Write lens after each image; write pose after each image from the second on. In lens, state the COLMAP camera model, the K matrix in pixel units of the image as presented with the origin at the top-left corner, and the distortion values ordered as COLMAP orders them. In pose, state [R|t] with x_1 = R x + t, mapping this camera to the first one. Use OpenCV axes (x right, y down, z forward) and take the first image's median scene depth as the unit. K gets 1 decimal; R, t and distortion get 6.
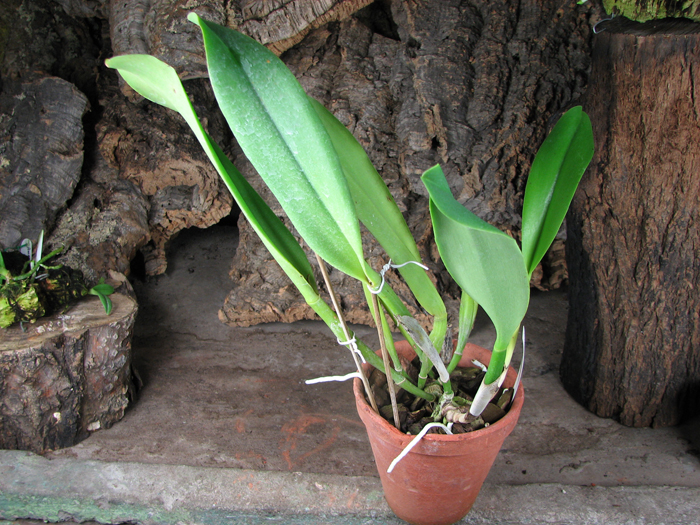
lens RADIAL K [[756.5, 0, 337.0], [0, 756.5, 286.1], [0, 0, 1]] dist [-0.208169, 0.271298]
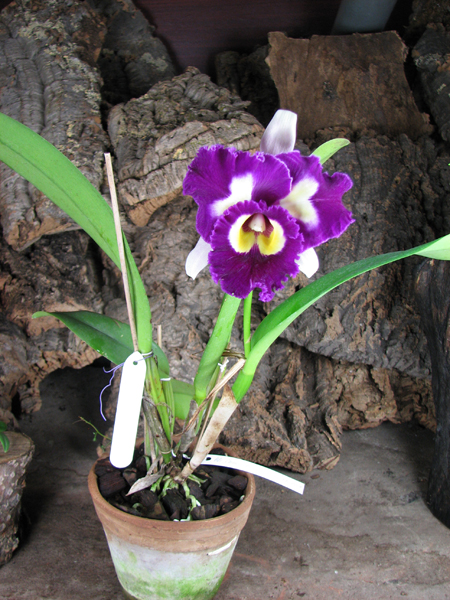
lens RADIAL K [[648.5, 0, 205.1], [0, 648.5, 289.8], [0, 0, 1]] dist [-0.208169, 0.271298]
pose [[0.995087, 0.009412, 0.098559, -0.100529], [0.010548, 0.979728, -0.200057, -0.002772], [-0.098444, 0.200113, 0.974815, 0.082322]]
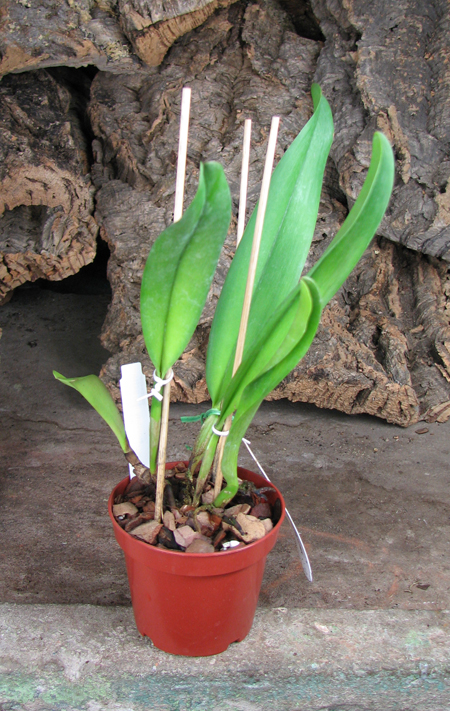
lens RADIAL K [[874.8, 0, 214.5], [0, 874.8, 314.8], [0, 0, 1]] dist [-0.205650, 0.258230]
pose [[0.994015, 0.005075, 0.109121, -0.134890], [0.010234, 0.990200, -0.139278, 0.079844], [-0.108759, 0.139562, 0.984223, 0.208659]]
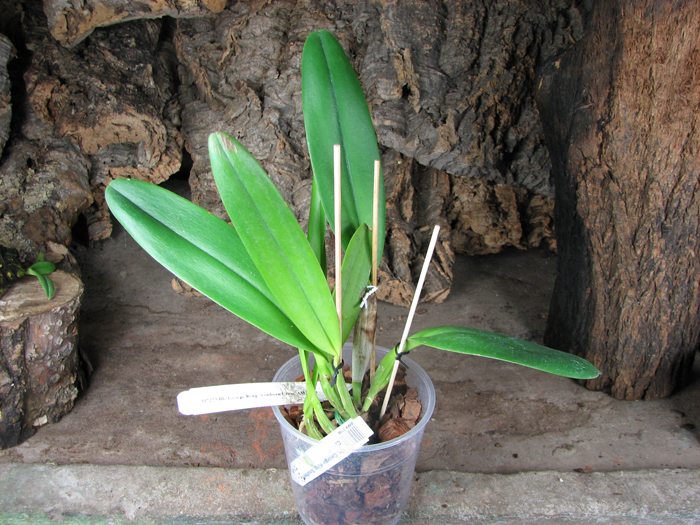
lens RADIAL K [[757.4, 0, 341.8], [0, 757.4, 288.3], [0, 0, 1]] dist [-0.210542, 0.280804]
pose [[0.996556, -0.026742, 0.078493, -0.024730], [0.019429, 0.995524, 0.092494, -0.037966], [-0.080615, -0.090650, 0.992615, 0.082748]]
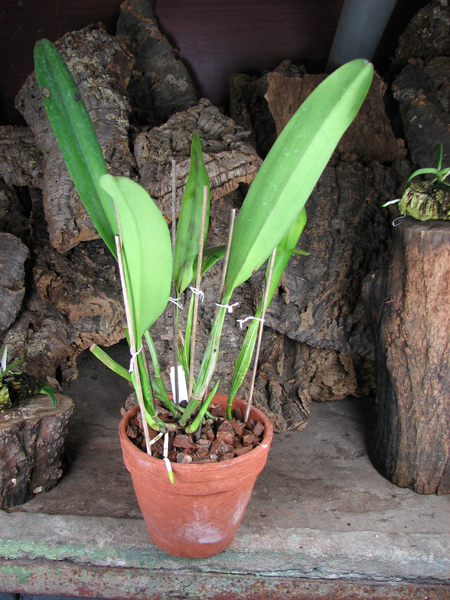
lens RADIAL K [[649.2, 0, 206.7], [0, 649.2, 289.7], [0, 0, 1]] dist [-0.210542, 0.280804]
pose [[0.998160, 0.027049, 0.054262, -0.073557], [-0.018092, 0.987073, -0.159245, 0.003476], [-0.057868, 0.157971, 0.985747, -0.187991]]
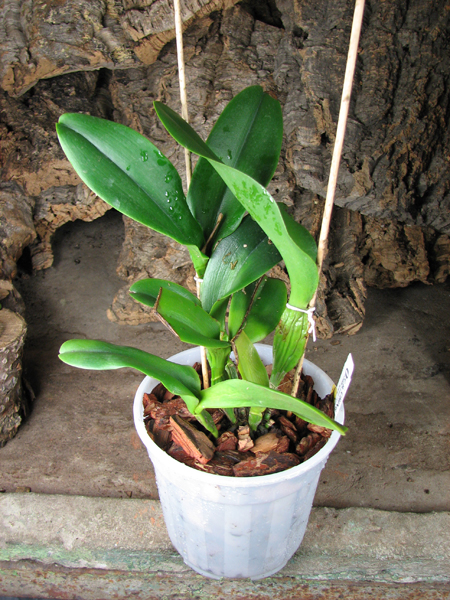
lens RADIAL K [[648.5, 0, 205.1], [0, 648.5, 289.8], [0, 0, 1]] dist [-0.208169, 0.271298]
pose [[0.999818, -0.014268, 0.012669, -0.038687], [0.012894, 0.994643, 0.102564, -0.082155], [-0.014064, -0.102382, 0.994646, 0.150934]]
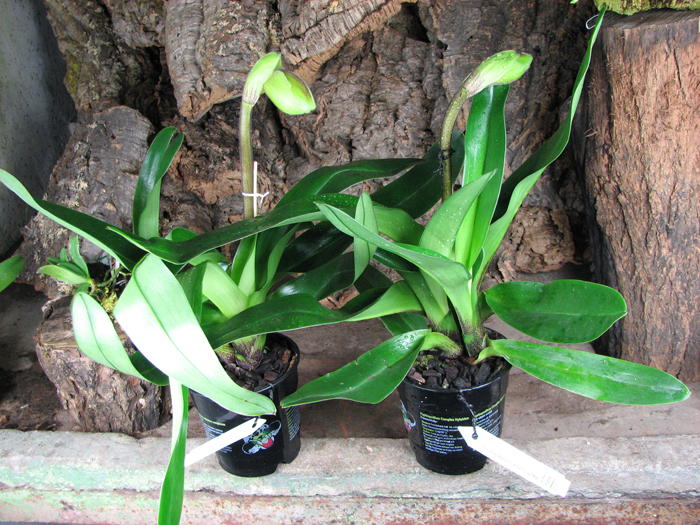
lens RADIAL K [[756.5, 0, 337.0], [0, 756.5, 286.1], [0, 0, 1]] dist [-0.208169, 0.271298]
pose [[0.992220, -0.066934, -0.104977, 0.045107], [0.067902, 0.997676, 0.005672, 0.007276], [0.104353, -0.012756, 0.994458, -0.100060]]
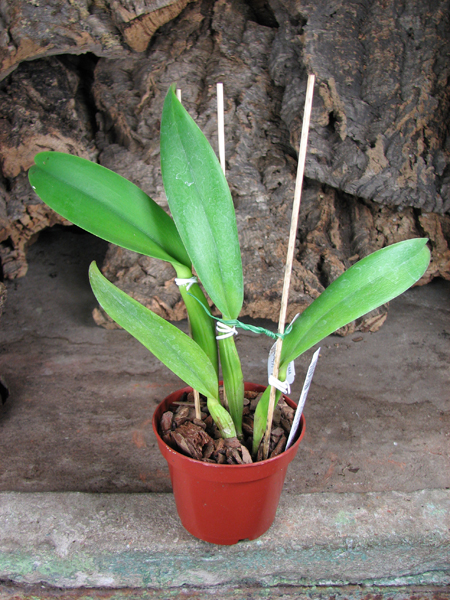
lens RADIAL K [[648.5, 0, 205.1], [0, 648.5, 289.8], [0, 0, 1]] dist [-0.208169, 0.271298]
pose [[0.995648, -0.024807, 0.089831, -0.098059], [0.031029, 0.997165, -0.068544, 0.065290], [-0.087876, 0.071033, 0.993596, 0.260699]]
